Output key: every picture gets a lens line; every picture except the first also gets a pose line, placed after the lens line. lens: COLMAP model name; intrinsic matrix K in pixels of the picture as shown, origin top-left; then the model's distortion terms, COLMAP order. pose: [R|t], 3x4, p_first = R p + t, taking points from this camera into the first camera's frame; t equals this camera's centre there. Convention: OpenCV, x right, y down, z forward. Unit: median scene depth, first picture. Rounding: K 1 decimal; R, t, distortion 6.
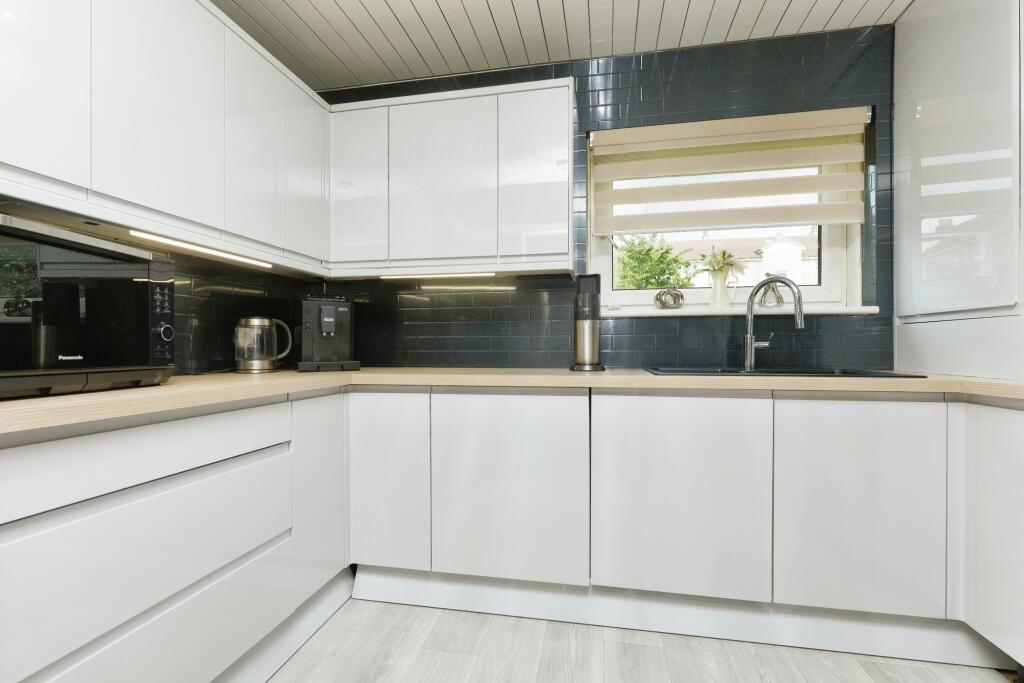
lens RADIAL K [[481.6, 0, 512.0], [0, 481.6, 341.5], [0, 0, 1]] dist [0.012917, -0.000066]
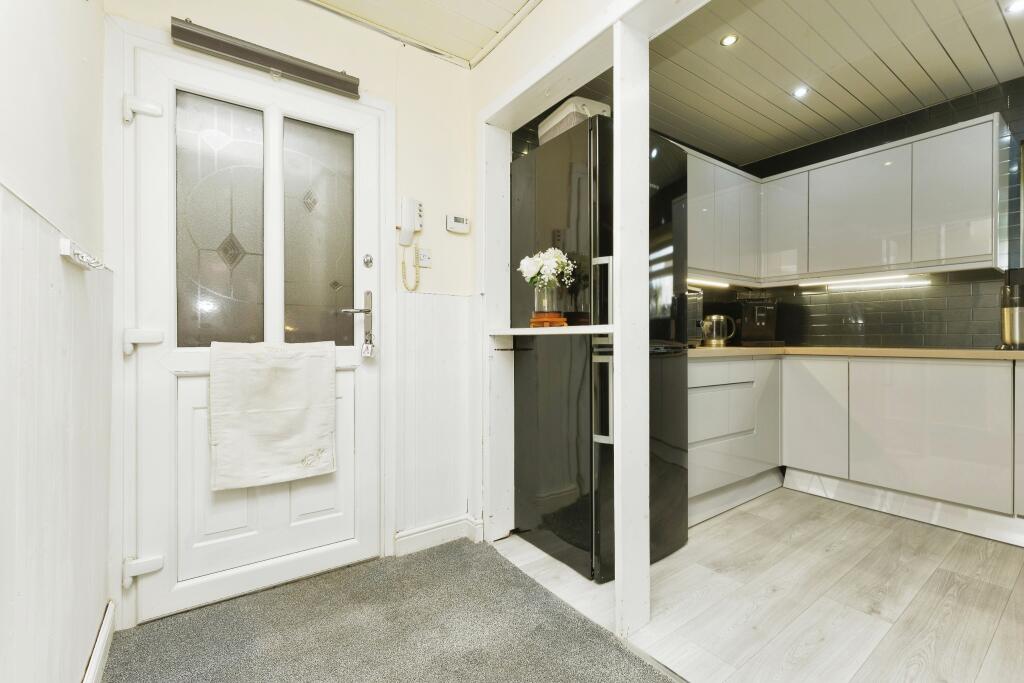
lens RADIAL K [[412.6, 0, 504.9], [0, 412.6, 339.2], [0, 0, 1]] dist [-0.000126, -0.000091]
pose [[0.716485, 0.006962, -0.697568, -0.035083], [-0.002513, 0.999969, 0.007400, 0.028531], [0.697598, -0.003549, 0.716481, -0.581839]]
